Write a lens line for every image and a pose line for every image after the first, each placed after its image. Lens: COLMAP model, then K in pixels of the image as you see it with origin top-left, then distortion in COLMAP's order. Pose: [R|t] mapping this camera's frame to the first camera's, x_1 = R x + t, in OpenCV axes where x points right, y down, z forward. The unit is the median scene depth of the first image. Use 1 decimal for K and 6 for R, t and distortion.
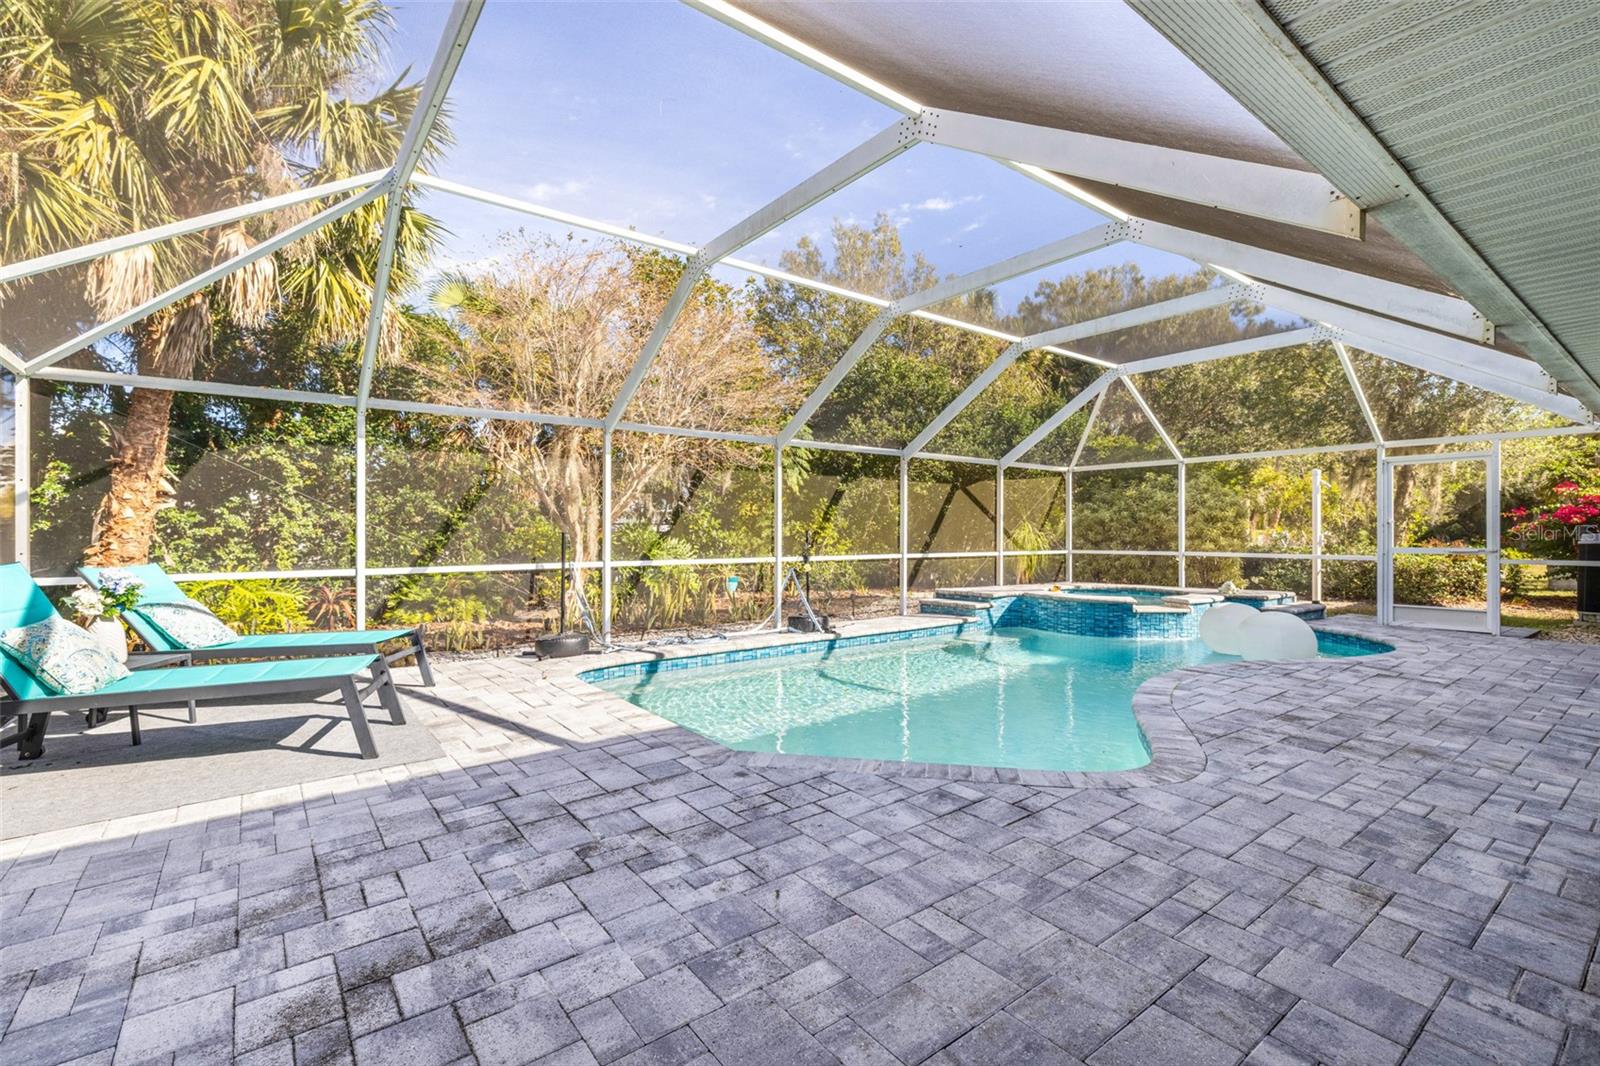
lens RADIAL K [[685.6, 0, 811.0], [0, 685.6, 536.8], [0, 0, 1]] dist [0.001673, -0.000715]
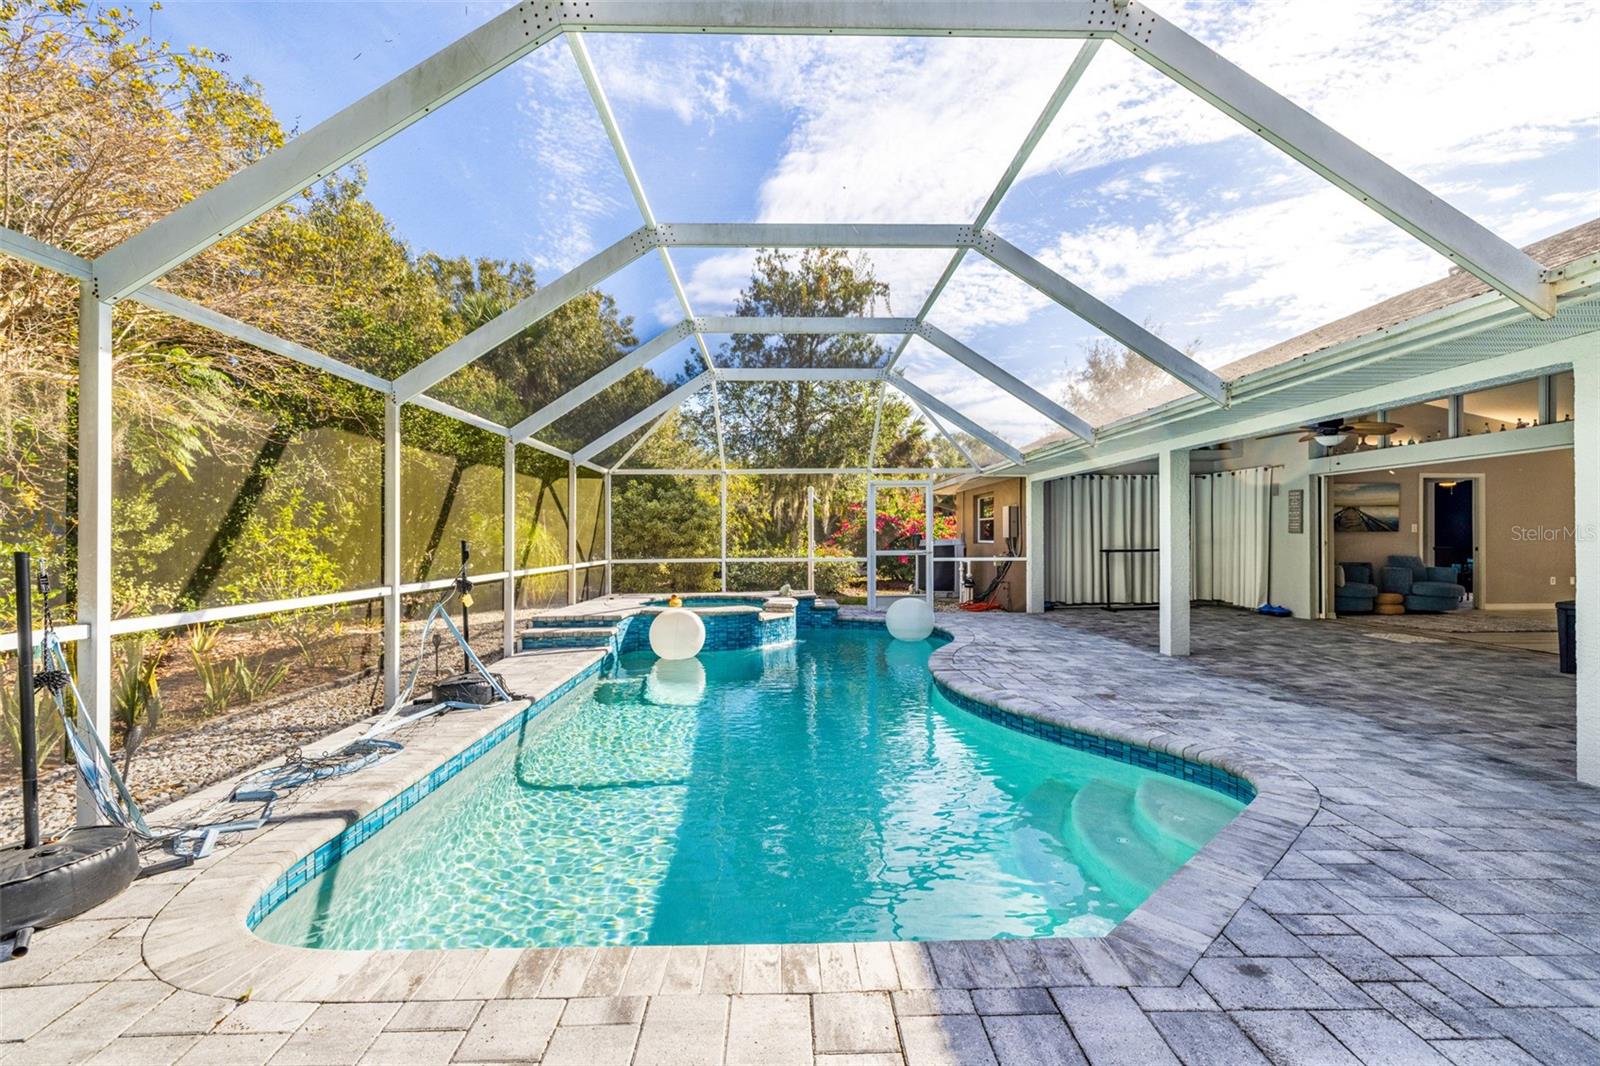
lens RADIAL K [[685.6, 0, 791.6], [0, 685.6, 534.4], [0, 0, 1]] dist [0.001673, -0.000715]
pose [[0.609835, 0.000535, 0.792528, -0.798294], [0.009198, 0.999928, -0.007752, -0.020809], [-0.792475, 0.012017, 0.609786, 0.950802]]
